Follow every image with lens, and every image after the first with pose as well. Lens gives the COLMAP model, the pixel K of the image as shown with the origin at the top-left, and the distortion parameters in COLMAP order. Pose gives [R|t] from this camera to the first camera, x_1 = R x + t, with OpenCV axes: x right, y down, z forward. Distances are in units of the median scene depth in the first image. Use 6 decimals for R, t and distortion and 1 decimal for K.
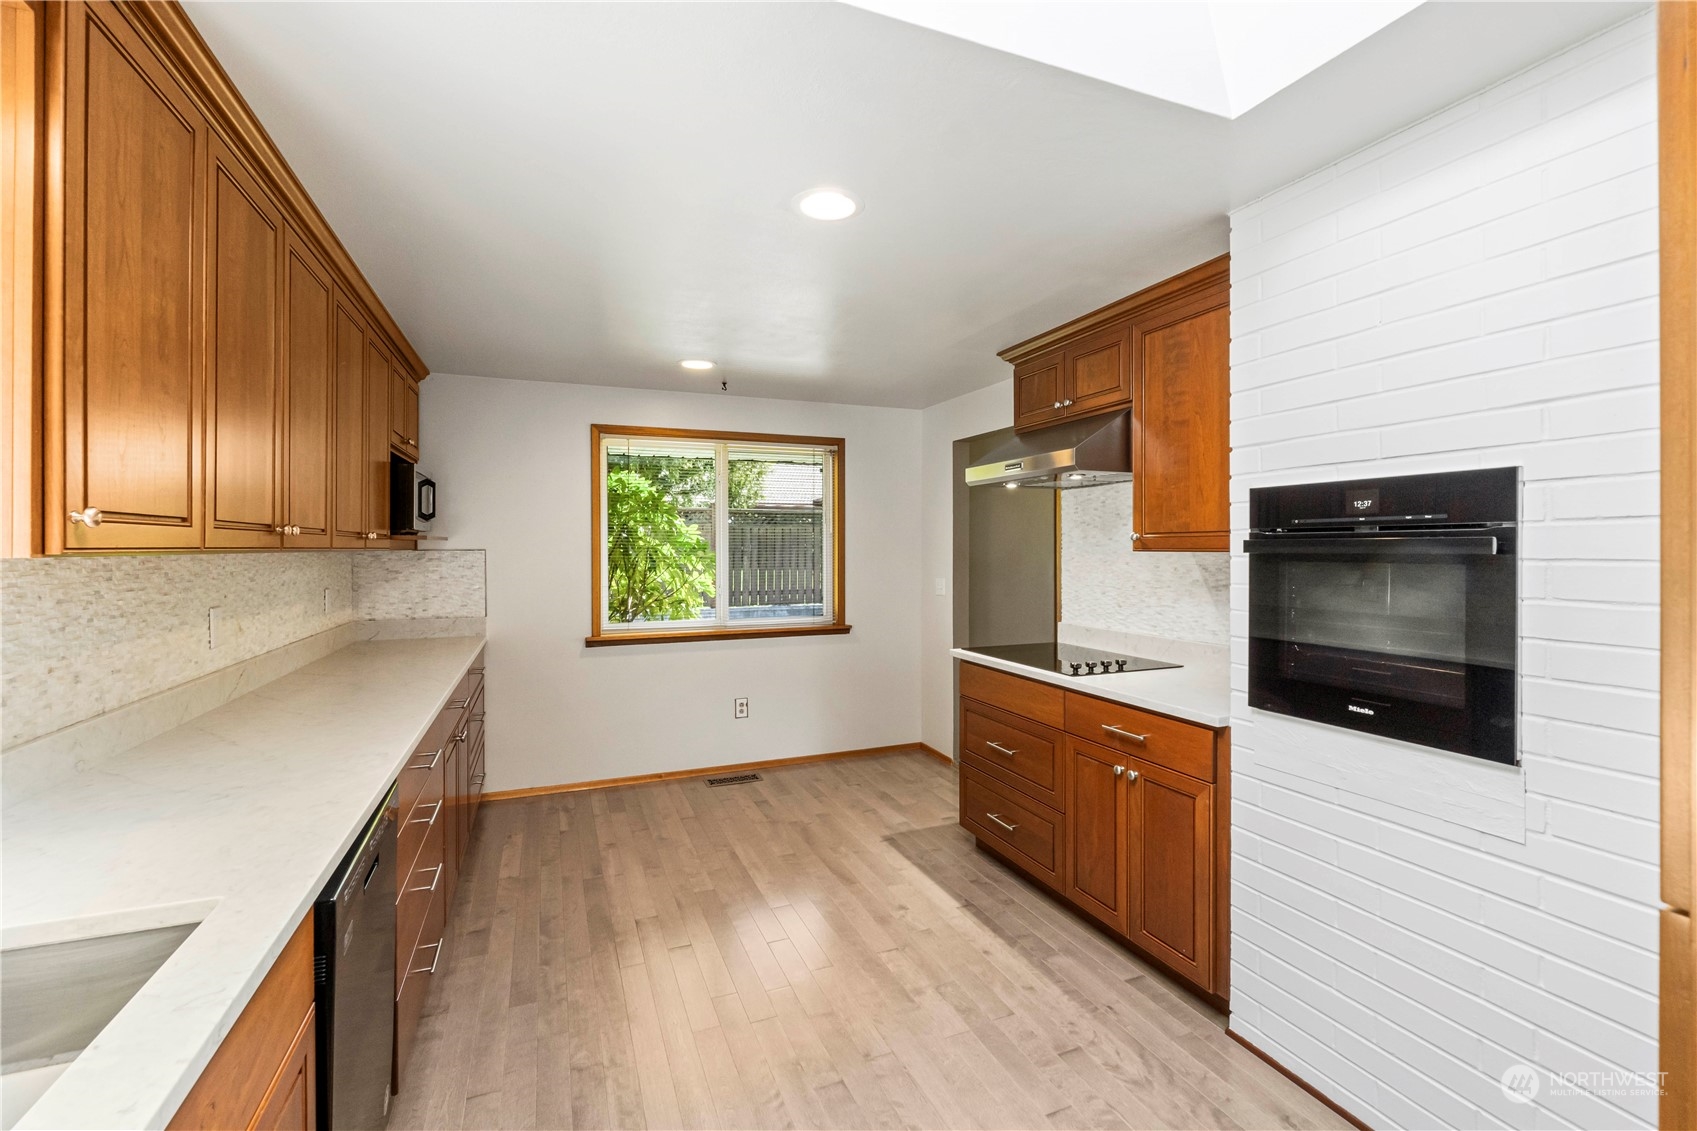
lens RADIAL K [[725.3, 0, 843.3], [0, 725.3, 548.6], [0, 0, 1]] dist [-0.002796, -0.000305]
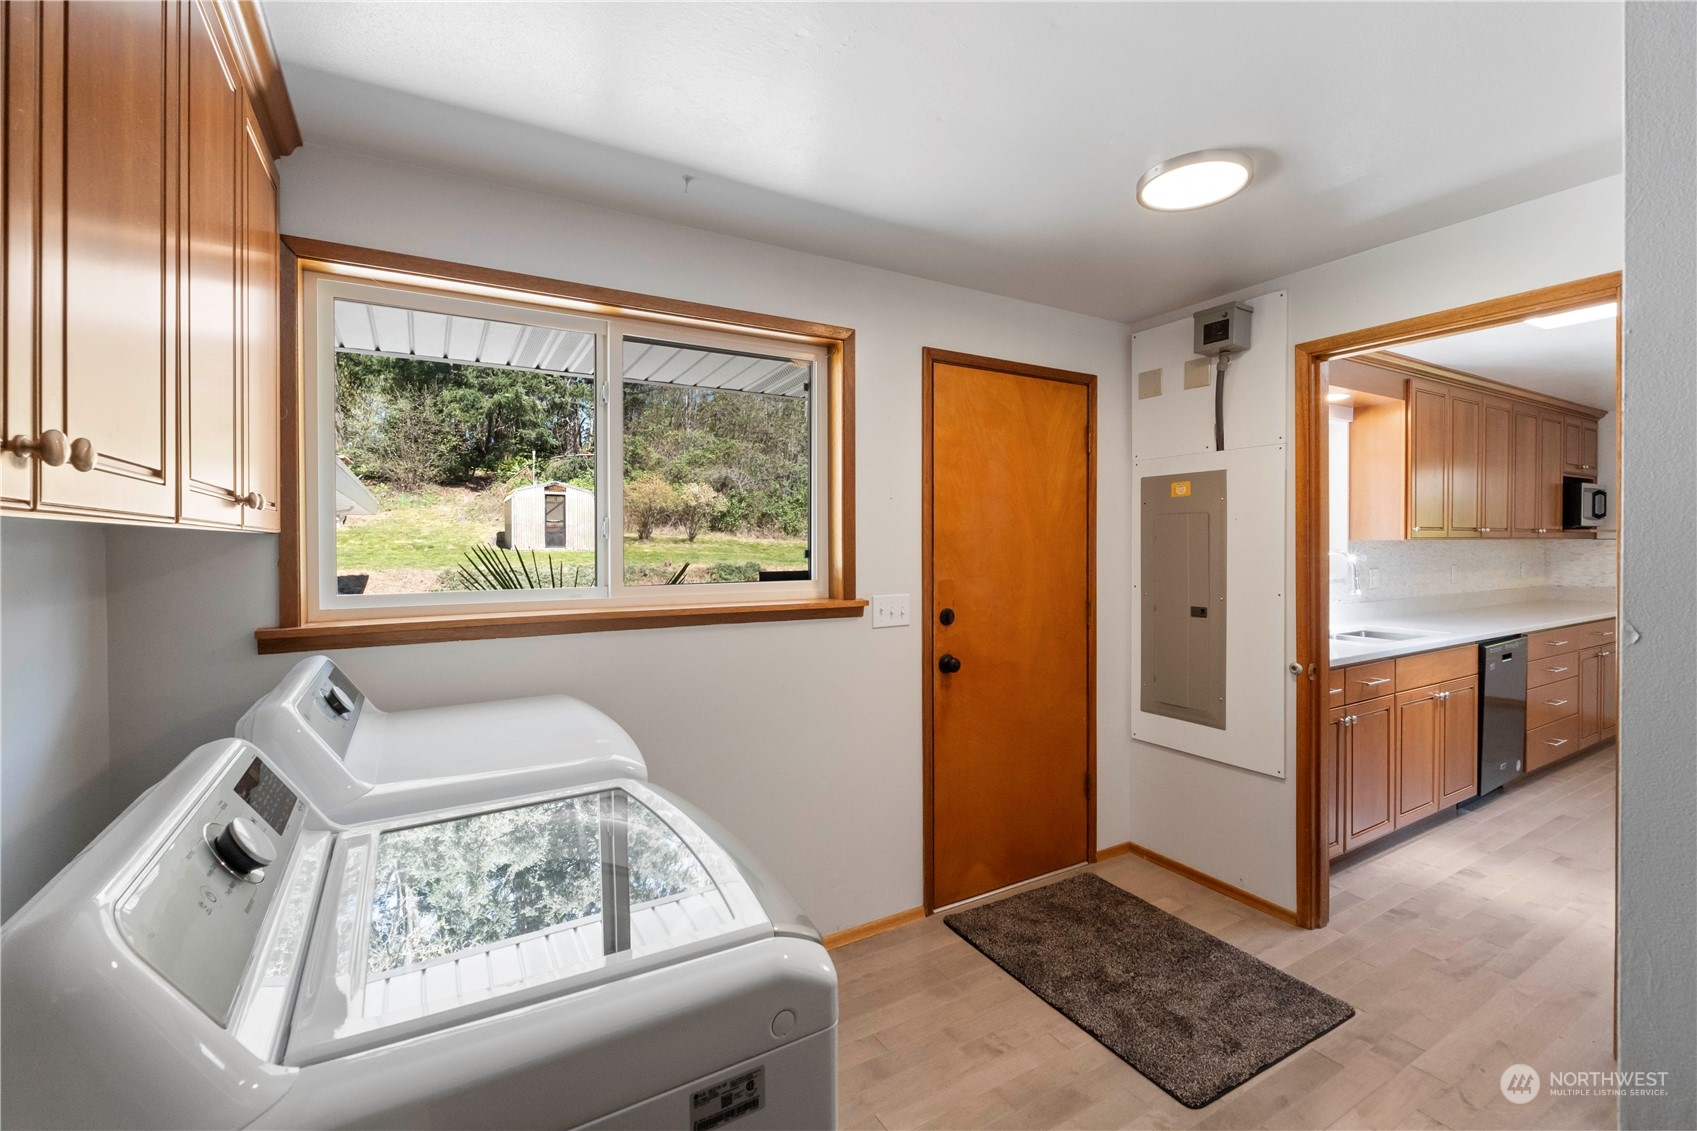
lens RADIAL K [[731.4, 0, 850.6], [0, 731.4, 555.3], [0, 0, 1]] dist [-0.000055, -0.000027]
pose [[0.154978, 0.014755, -0.987808, 0.815563], [0.004266, 0.999869, 0.015605, 0.007210], [0.987909, -0.006632, 0.154895, -0.903490]]
